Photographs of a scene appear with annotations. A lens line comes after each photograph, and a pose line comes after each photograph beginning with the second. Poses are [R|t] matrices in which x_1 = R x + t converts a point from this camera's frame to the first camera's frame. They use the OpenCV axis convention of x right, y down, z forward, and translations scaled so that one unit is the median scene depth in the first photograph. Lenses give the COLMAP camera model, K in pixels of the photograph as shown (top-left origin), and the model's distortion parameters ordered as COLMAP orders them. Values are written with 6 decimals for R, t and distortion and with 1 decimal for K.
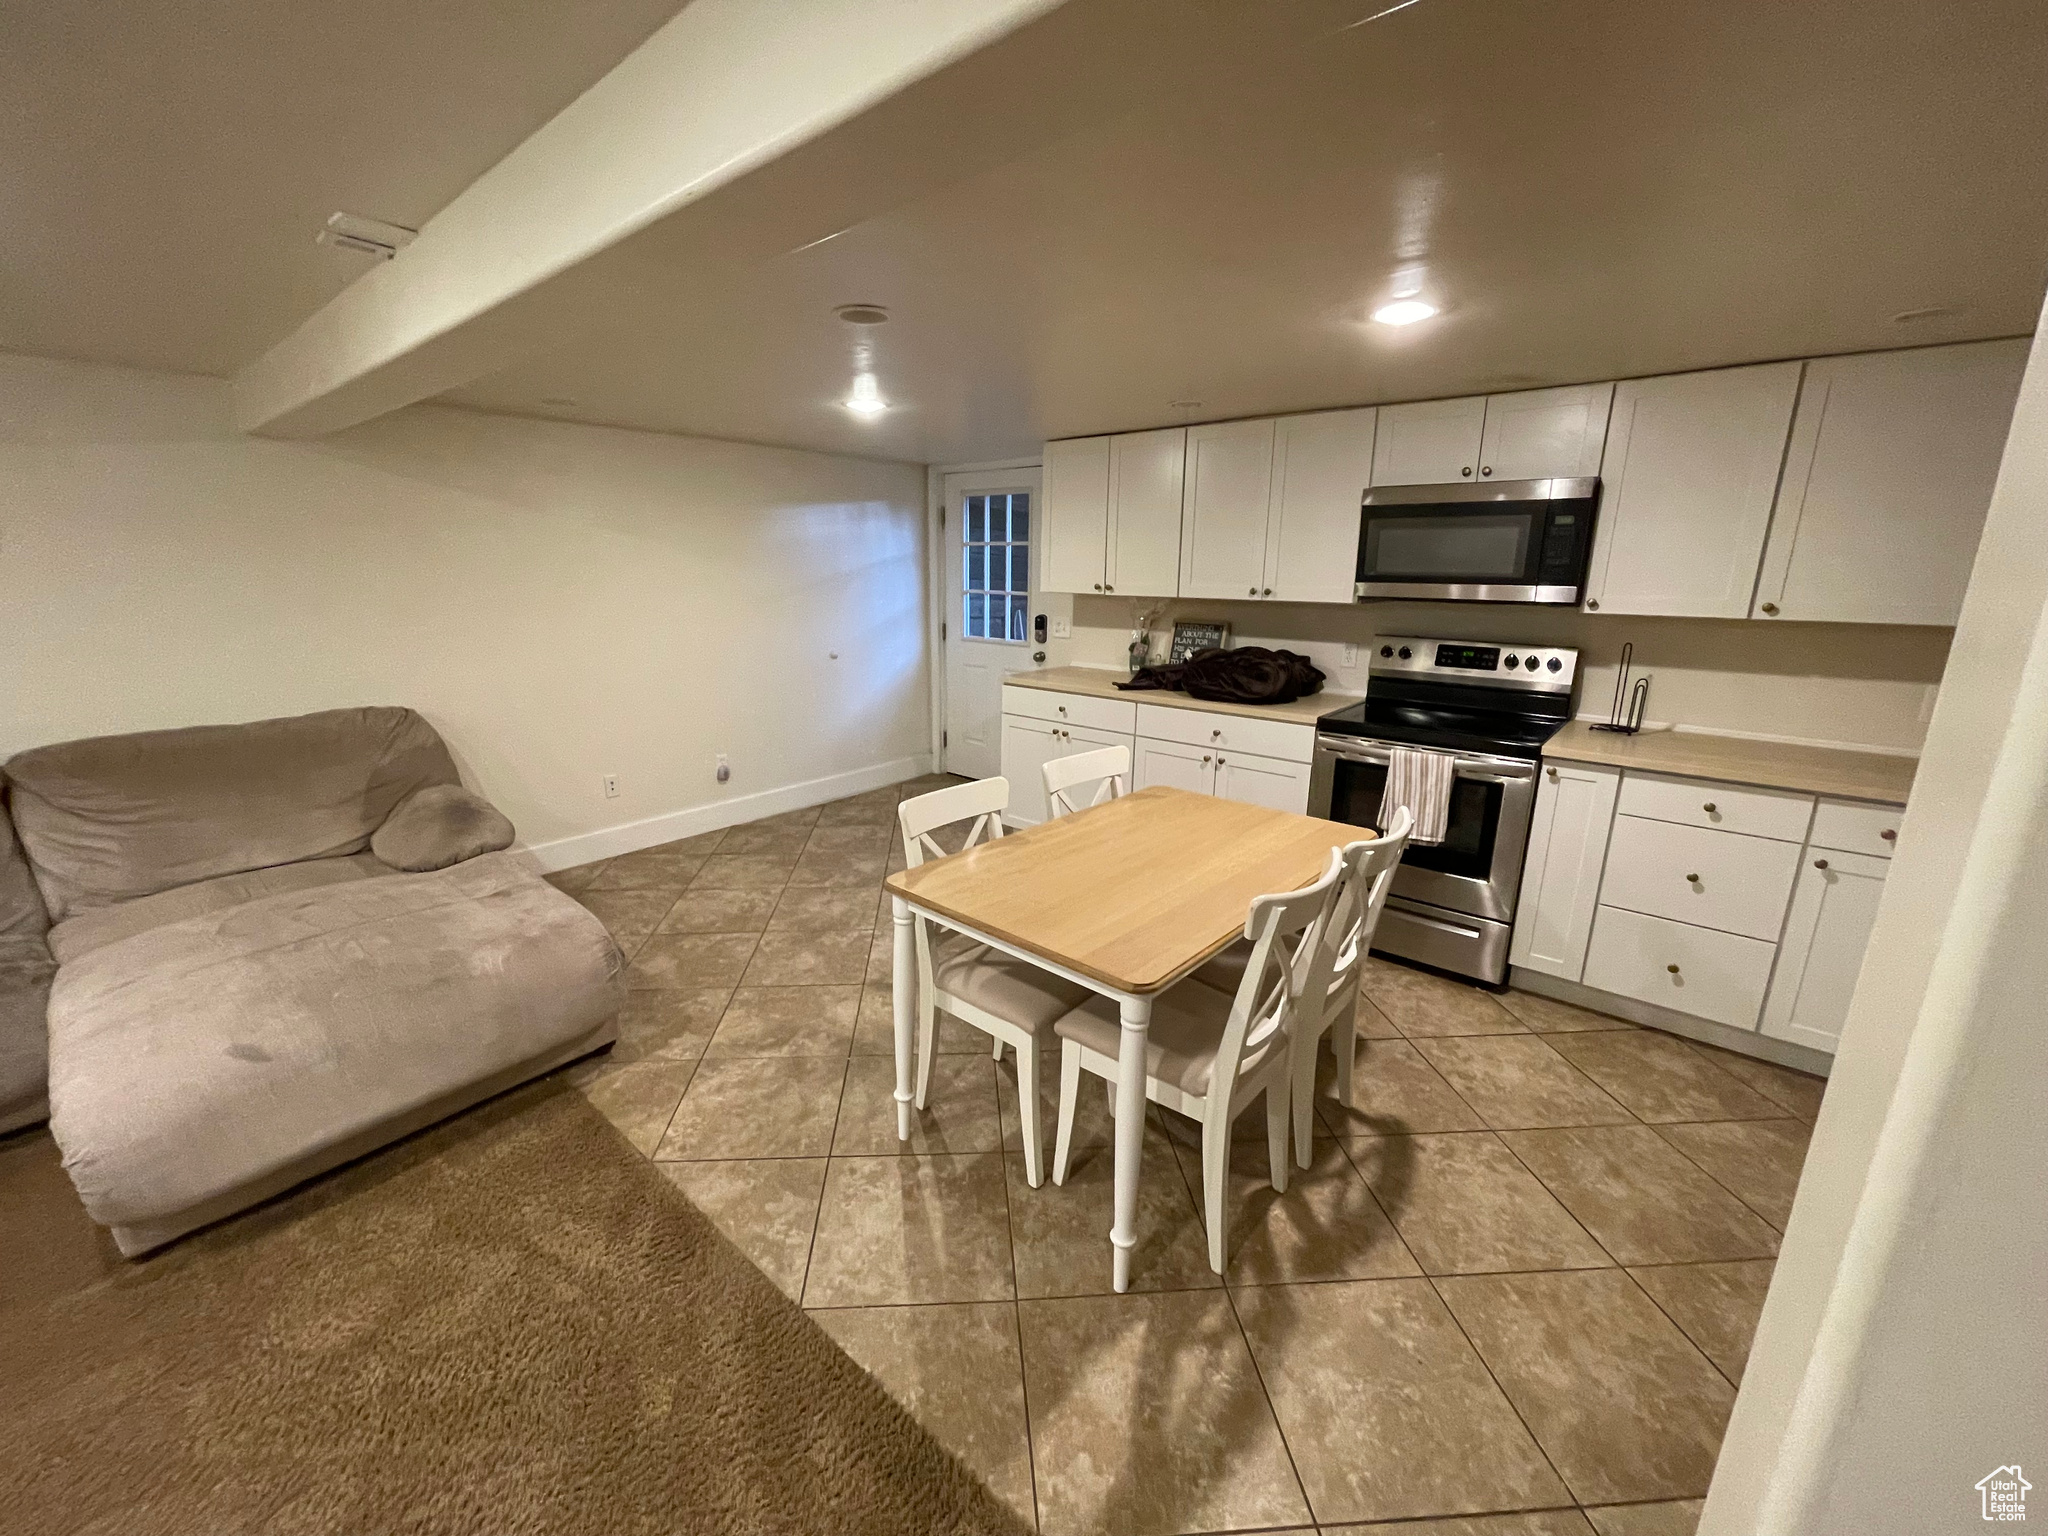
lens RADIAL K [[822.6, 0, 1010.4], [0, 822.6, 765.7], [0, 0, 1]] dist [0.009758, -0.004864]
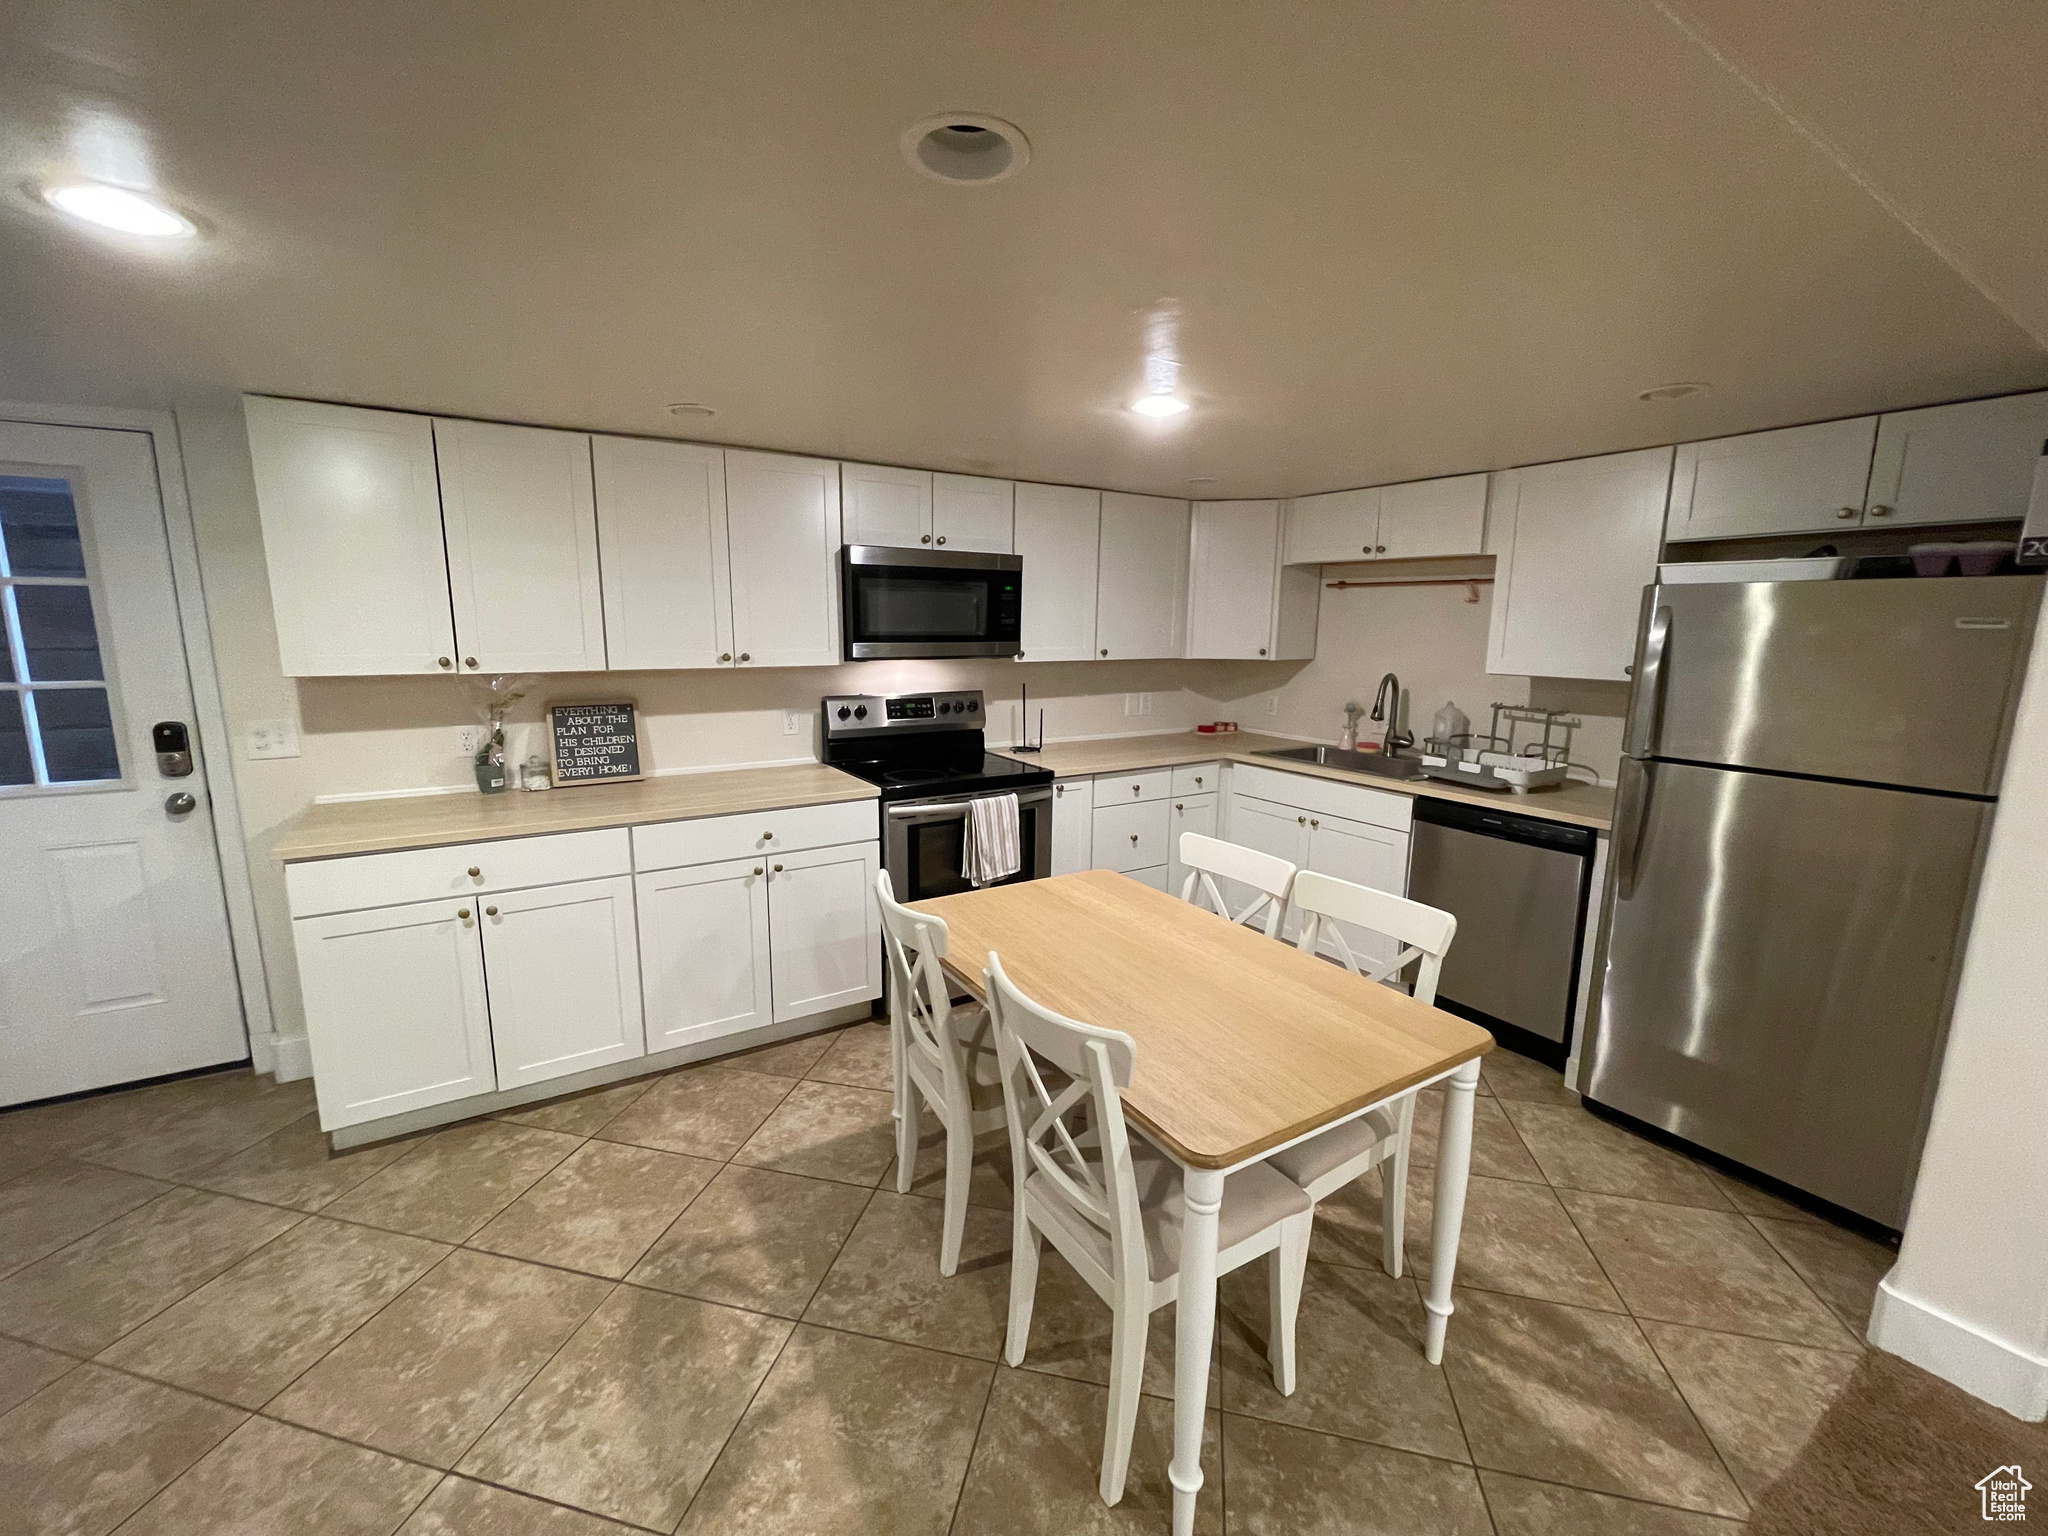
lens RADIAL K [[822.6, 0, 1010.4], [0, 822.6, 765.7], [0, 0, 1]] dist [0.009758, -0.004864]
pose [[0.298894, -0.173229, 0.938432, -0.489703], [0.223461, 0.968750, 0.107652, -0.163827], [-0.927754, 0.177526, 0.328264, 0.607014]]
